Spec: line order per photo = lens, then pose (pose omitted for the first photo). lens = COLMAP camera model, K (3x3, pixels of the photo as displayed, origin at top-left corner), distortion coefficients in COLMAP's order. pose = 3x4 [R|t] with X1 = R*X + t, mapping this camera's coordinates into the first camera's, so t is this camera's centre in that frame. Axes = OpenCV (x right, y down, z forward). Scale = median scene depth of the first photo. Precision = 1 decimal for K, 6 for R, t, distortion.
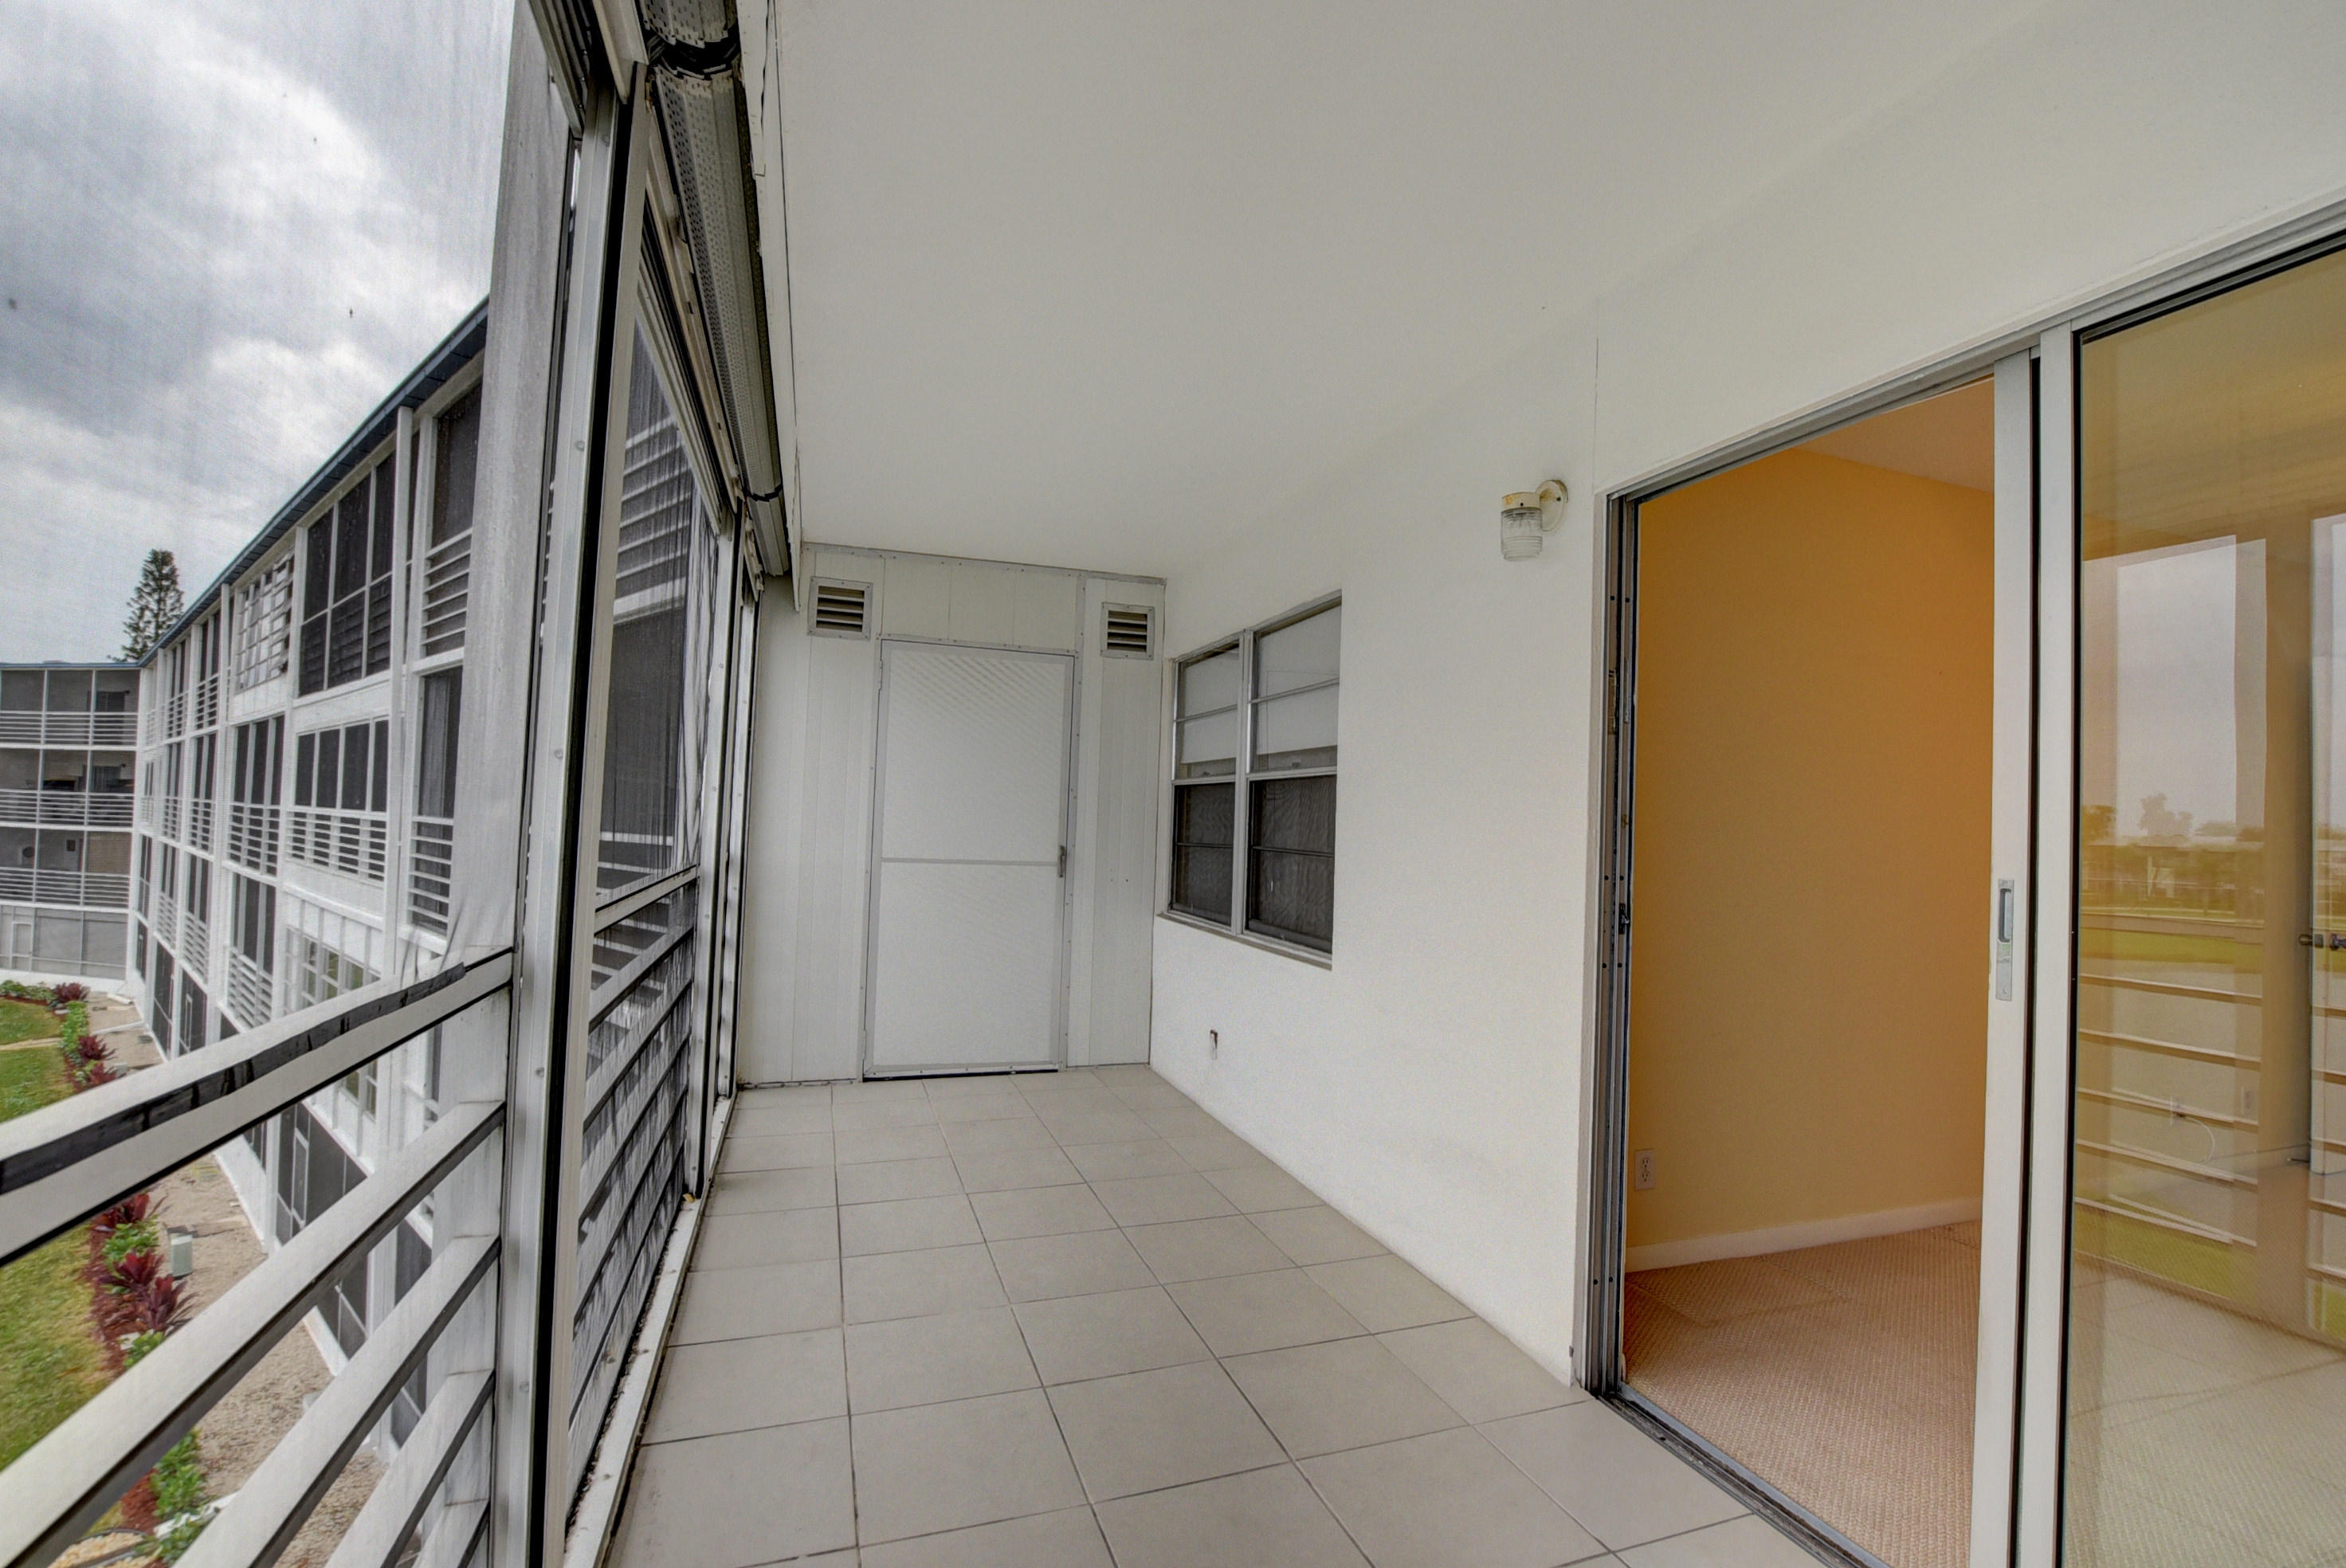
lens RADIAL K [[1039.5, 0, 1175.5], [0, 1039.5, 787.6], [0, 0, 1]] dist [-0.029478, 0.003914]
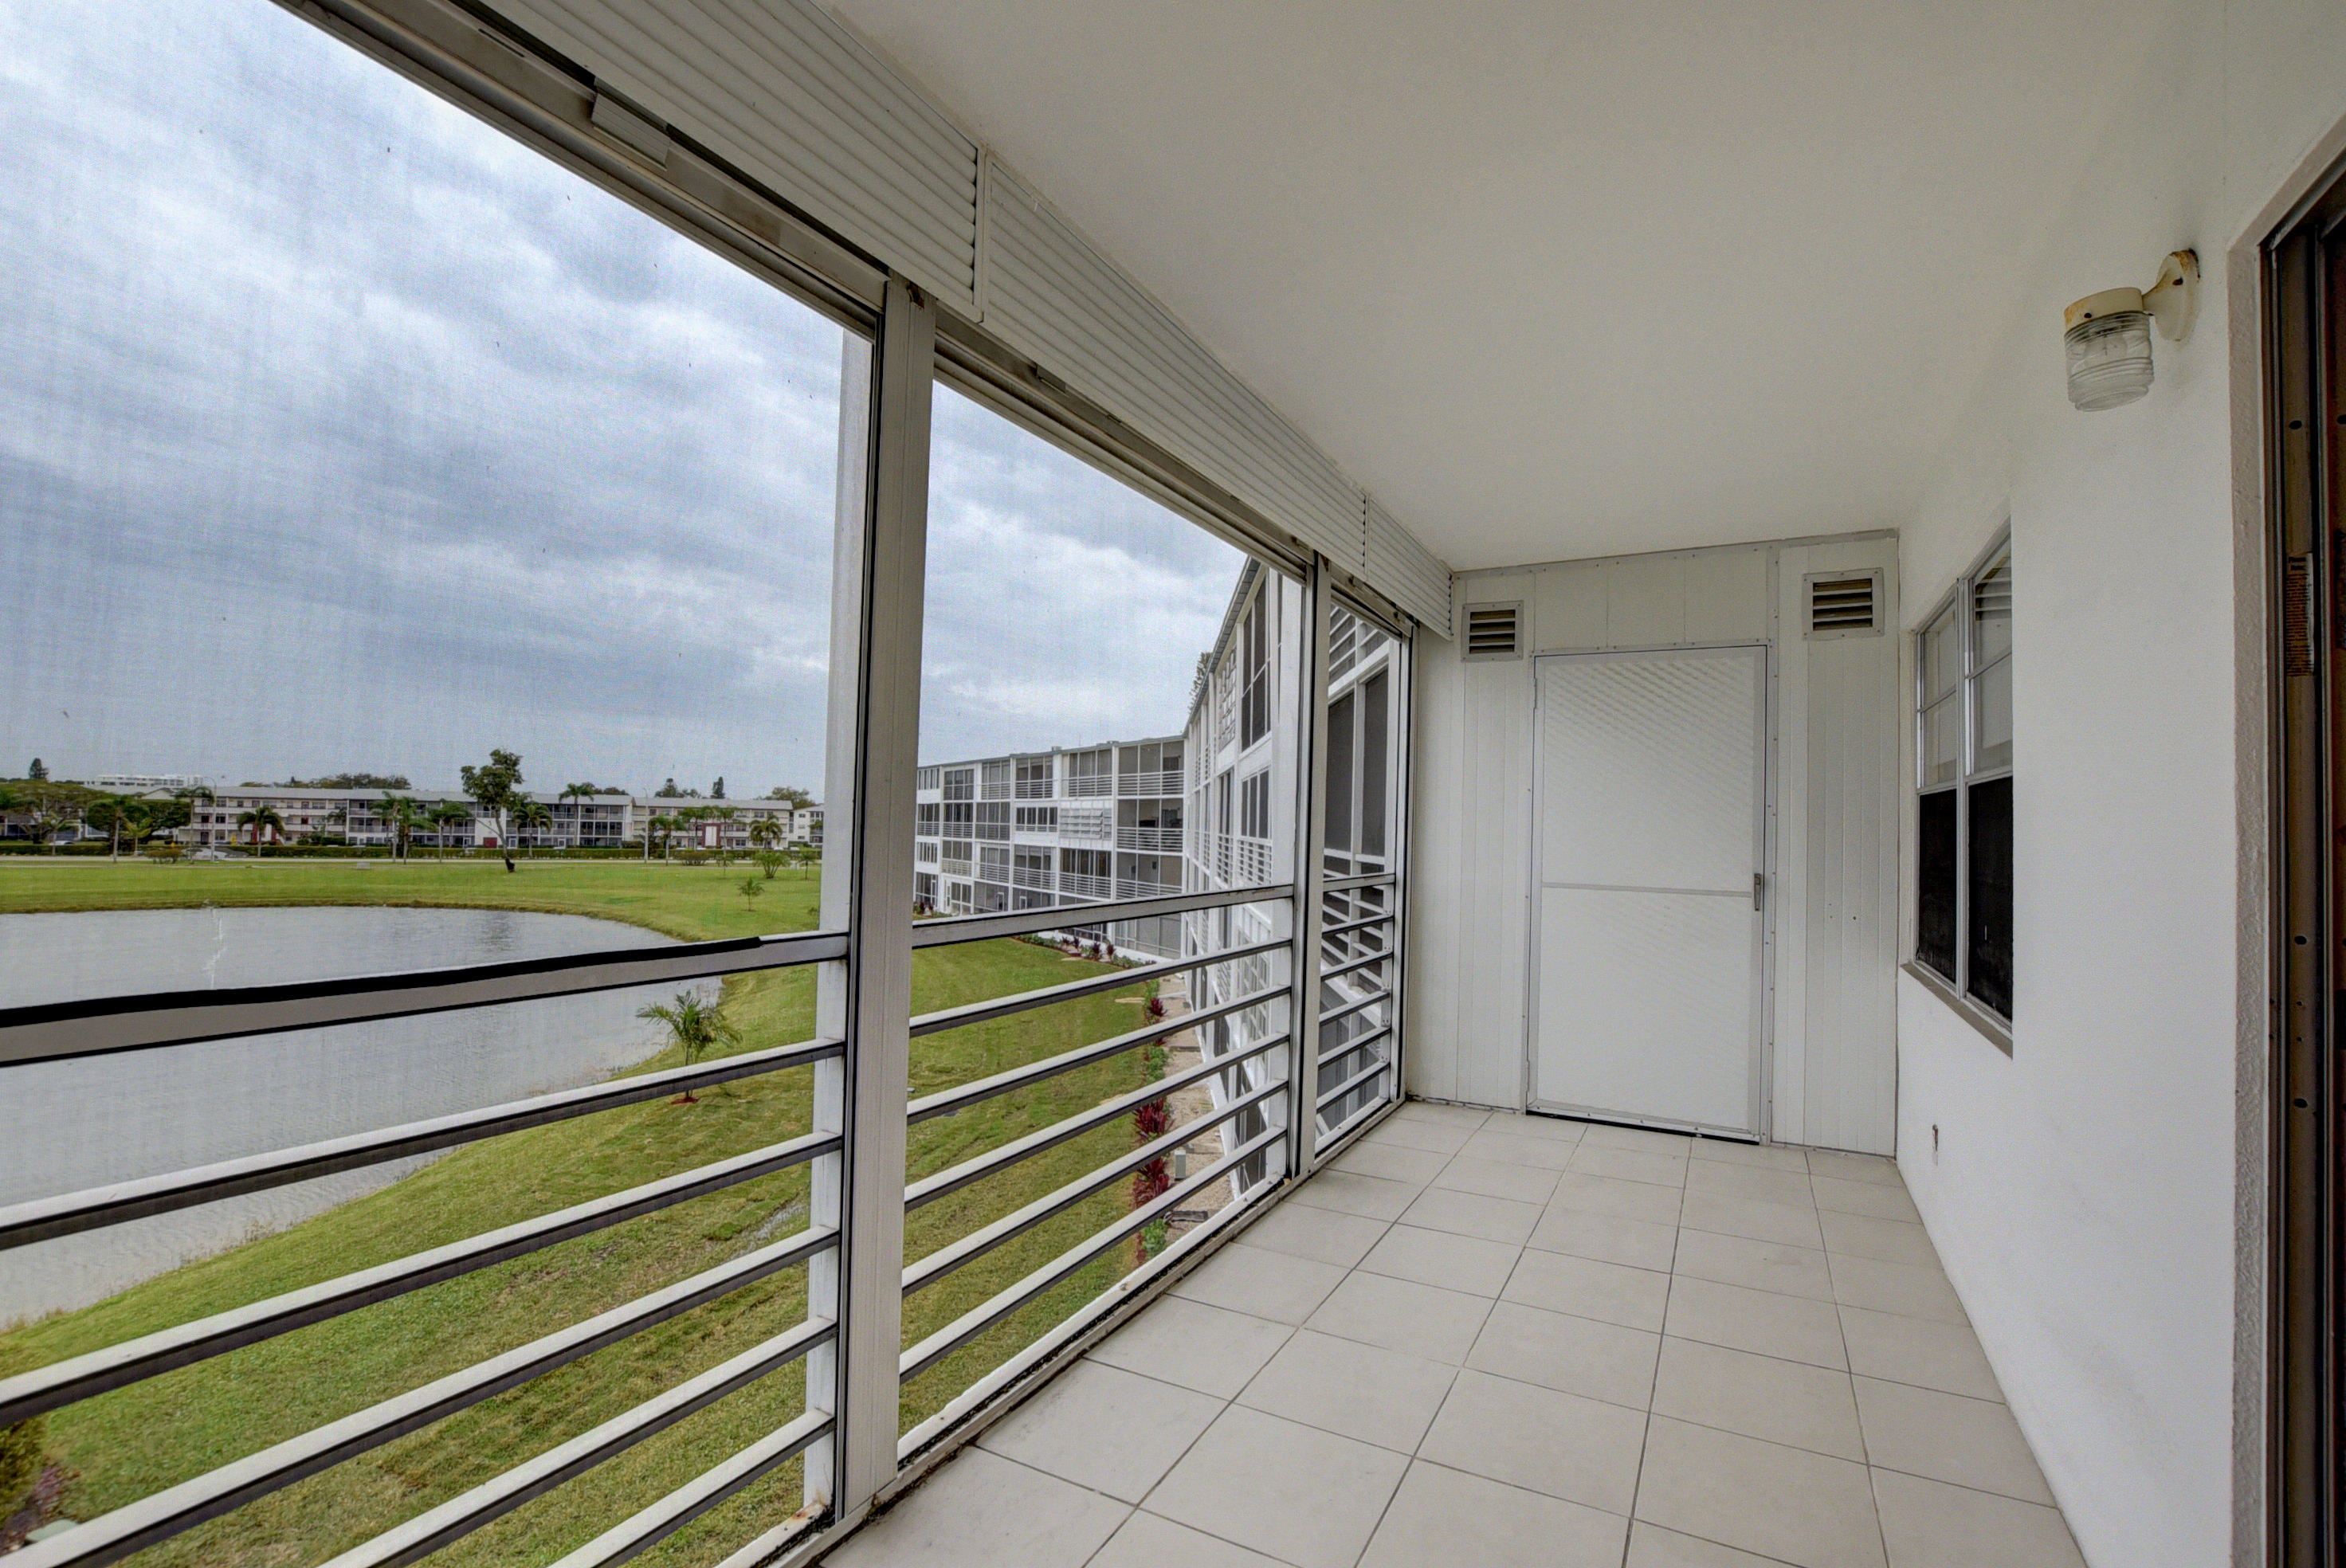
lens RADIAL K [[1039.5, 0, 1176.2], [0, 1039.5, 790.0], [0, 0, 1]] dist [-0.029478, 0.003914]
pose [[0.677642, -0.041803, -0.734203, 0.184277], [0.025140, 0.999116, -0.033682, 0.005295], [0.734962, 0.004366, 0.678094, 0.095556]]
